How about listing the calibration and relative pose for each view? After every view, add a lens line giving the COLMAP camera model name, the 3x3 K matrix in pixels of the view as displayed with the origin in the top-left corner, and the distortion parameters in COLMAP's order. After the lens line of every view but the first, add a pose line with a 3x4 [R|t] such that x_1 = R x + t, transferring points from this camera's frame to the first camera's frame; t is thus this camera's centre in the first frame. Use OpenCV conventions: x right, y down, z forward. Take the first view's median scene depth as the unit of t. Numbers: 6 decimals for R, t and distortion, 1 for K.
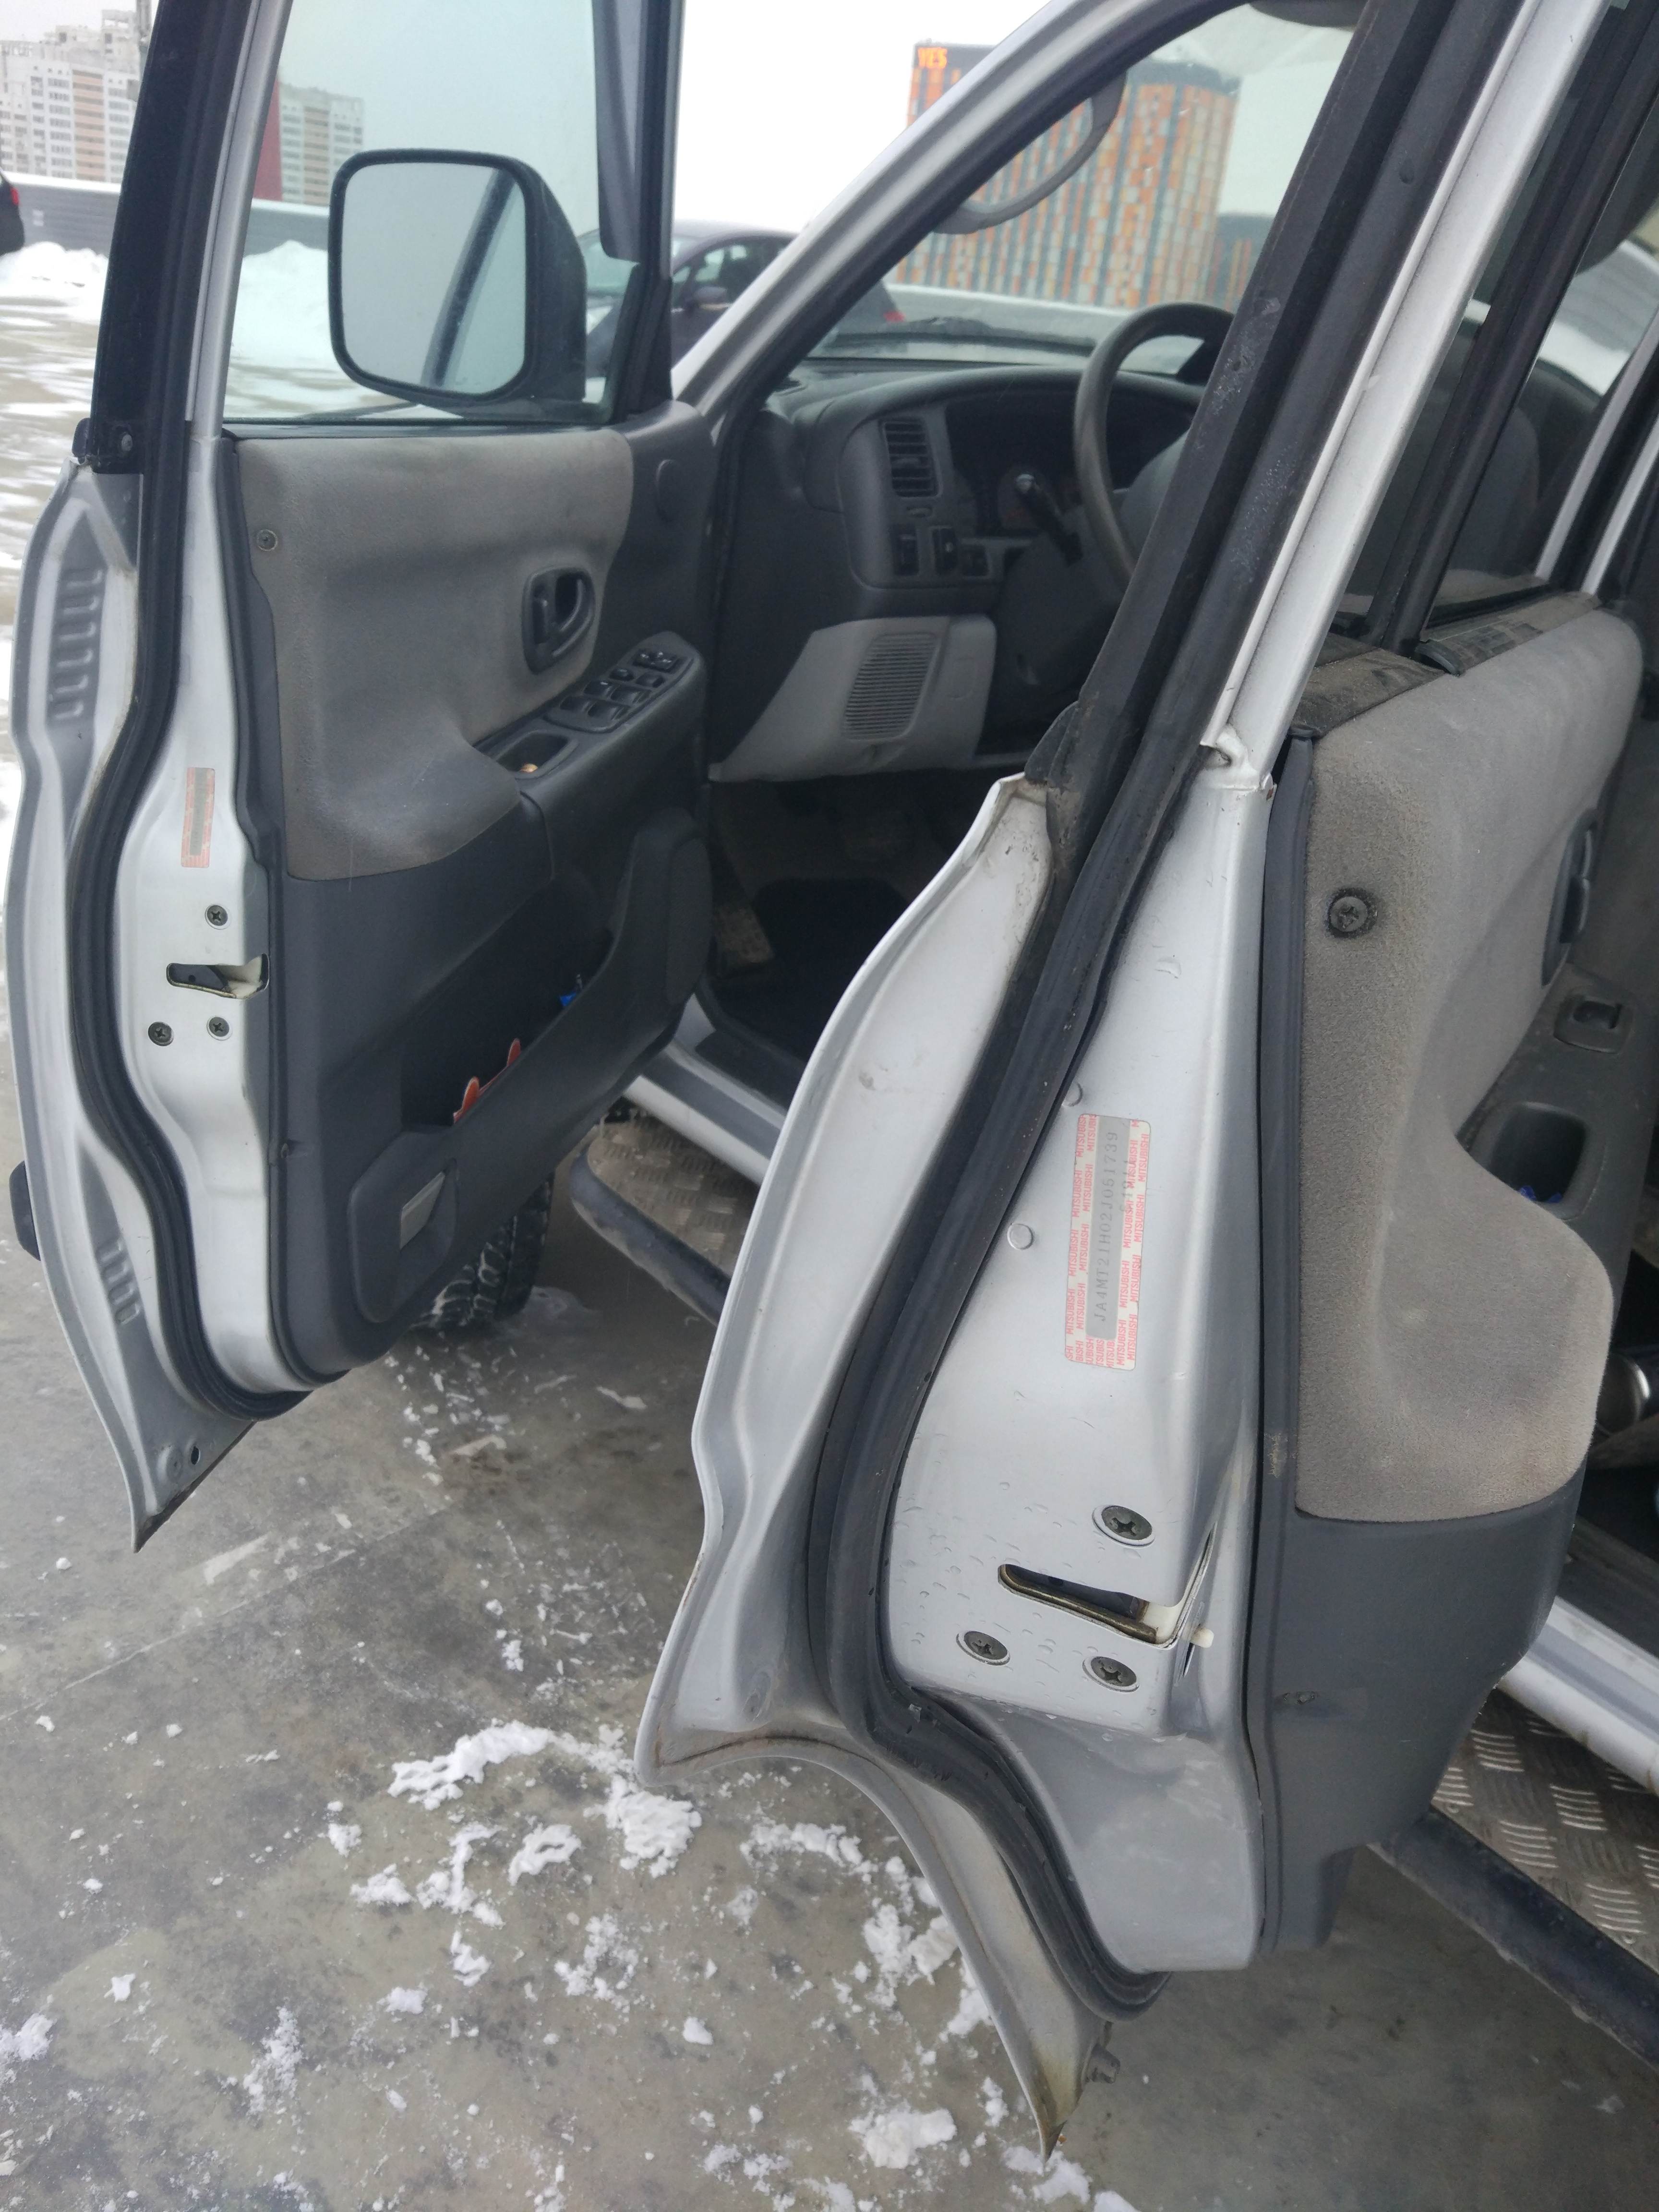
lens RADIAL K [[1931.0, 0, 829.5], [0, 1931.0, 1106.0], [0, 0, 1]] dist [0.069296, -0.148806]
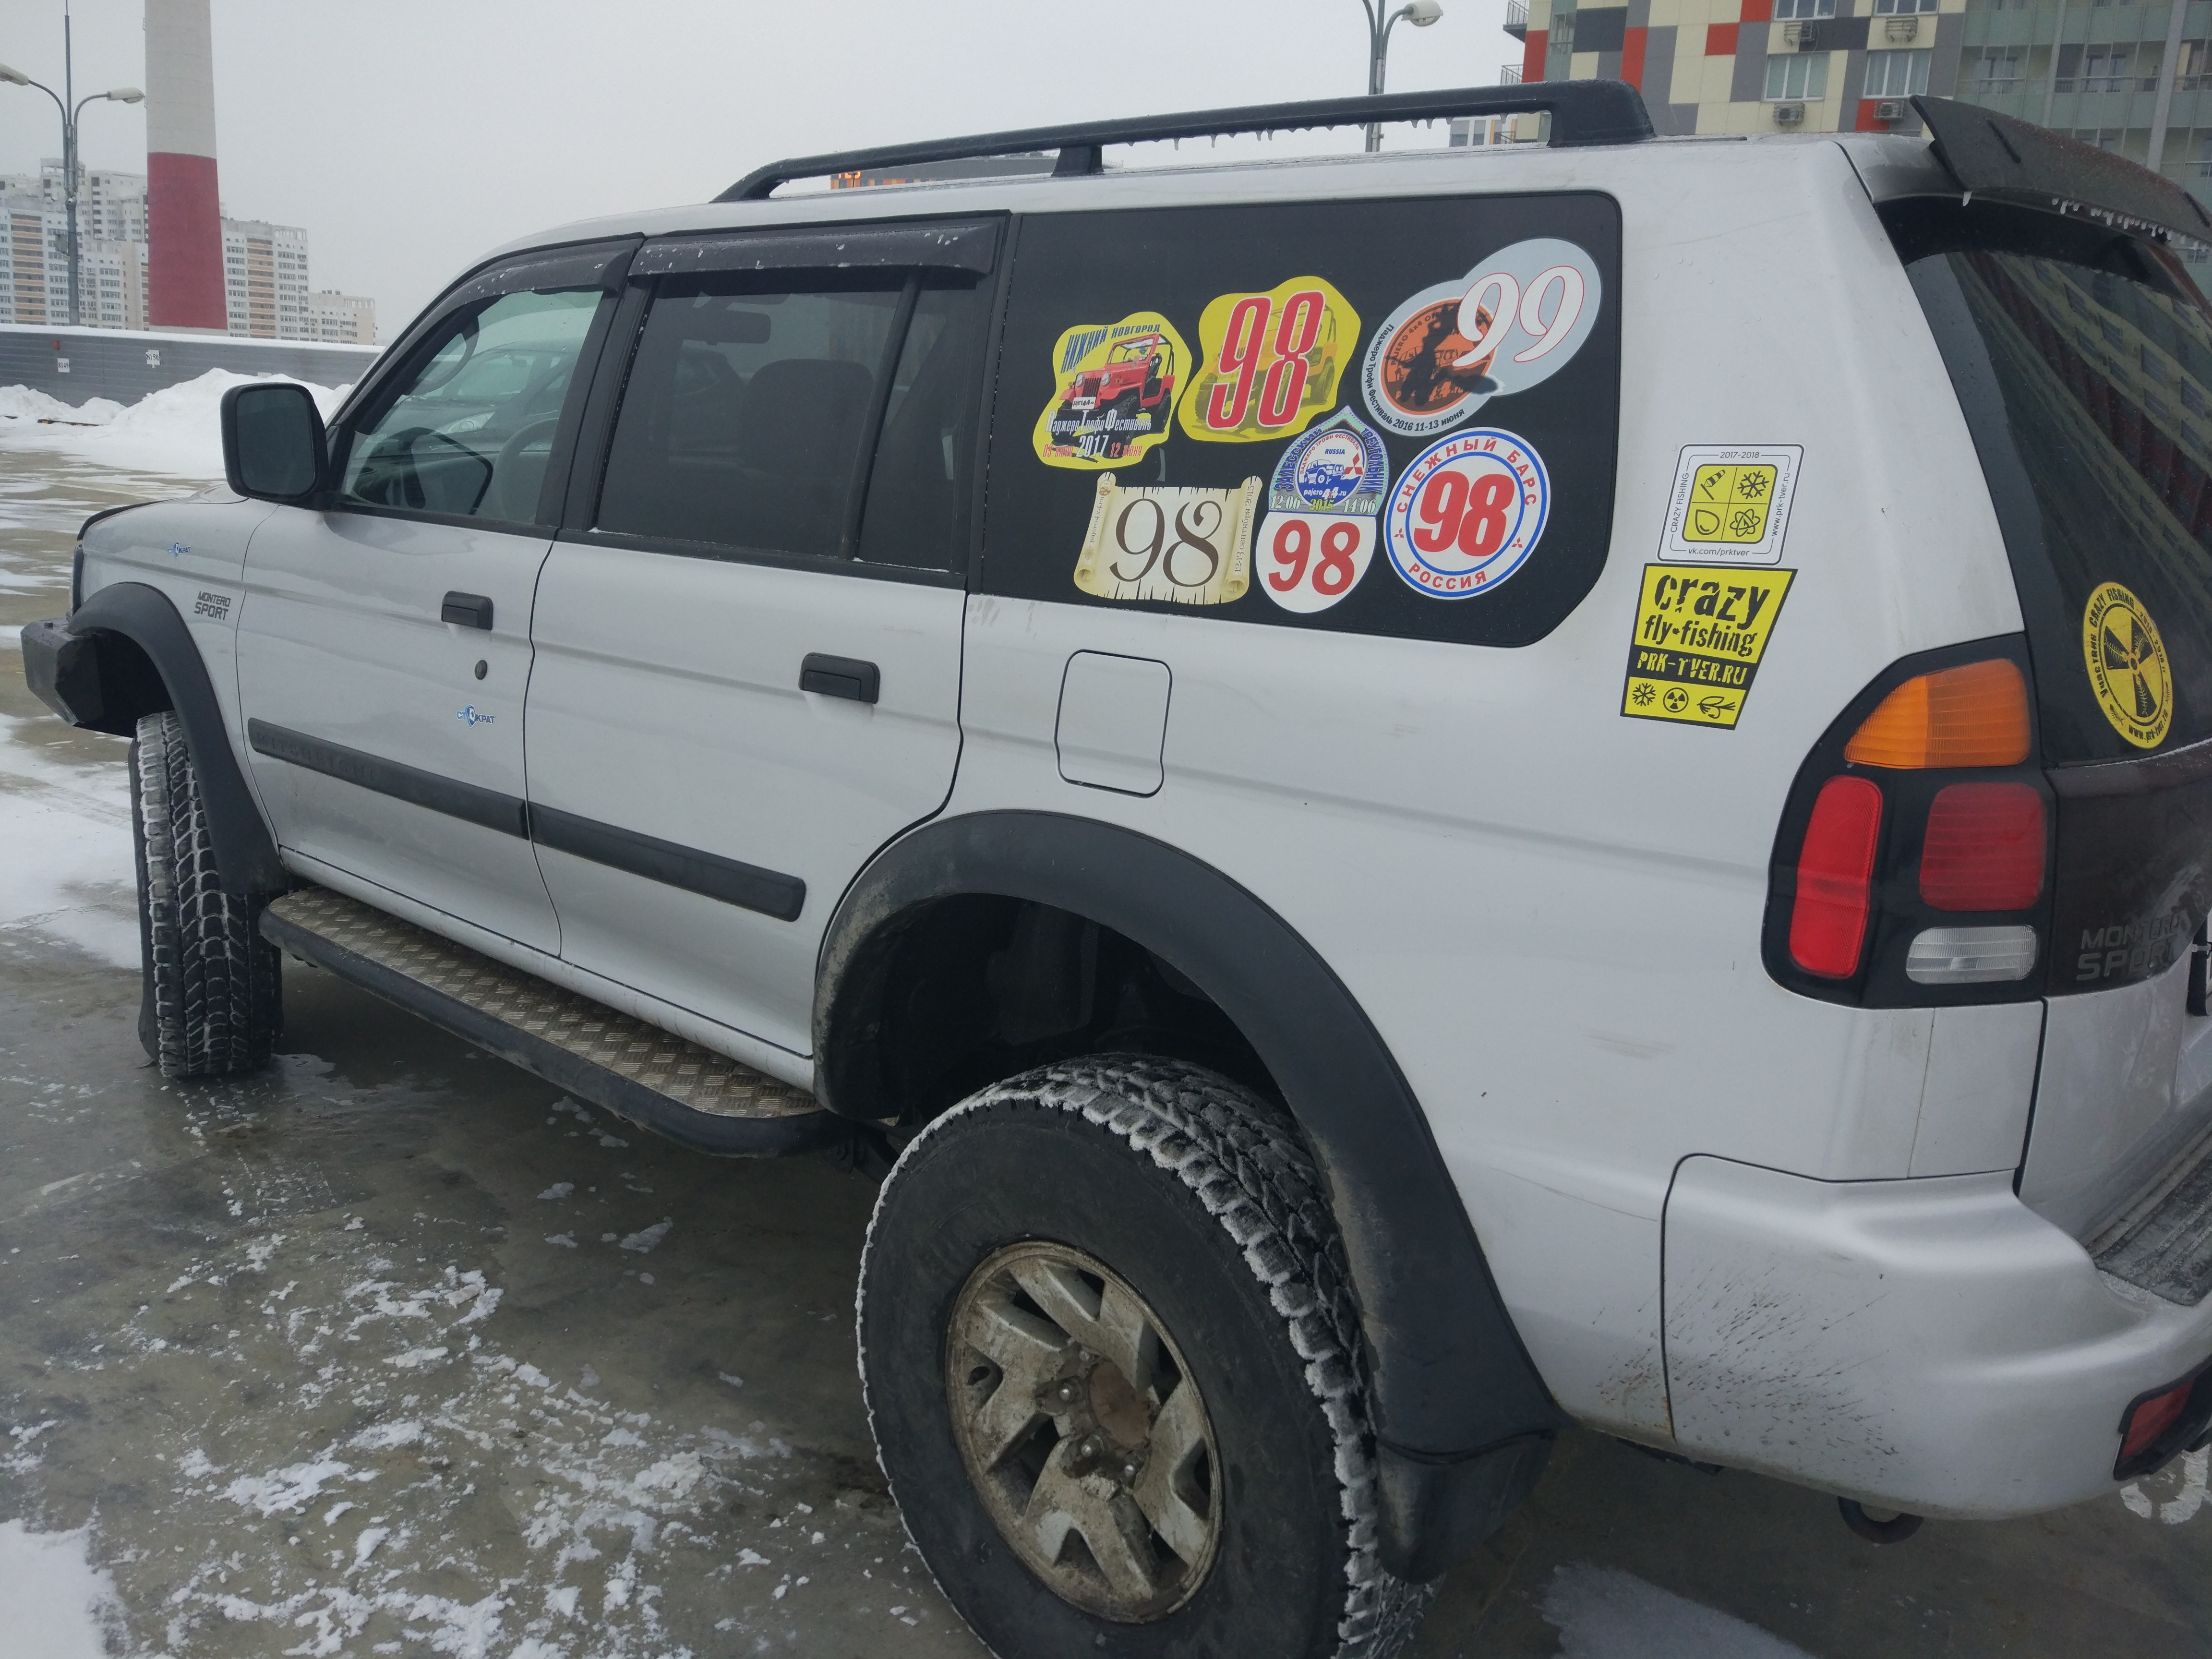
lens RADIAL K [[1931.0, 0, 1106.0], [0, 1931.0, 829.5], [0, 0, 1]] dist [0.069296, -0.148806]
pose [[0.986226, -0.085899, 0.141348, 0.176291], [0.107953, 0.981745, -0.156598, 0.148789], [-0.125316, 0.169700, 0.977496, -0.374480]]
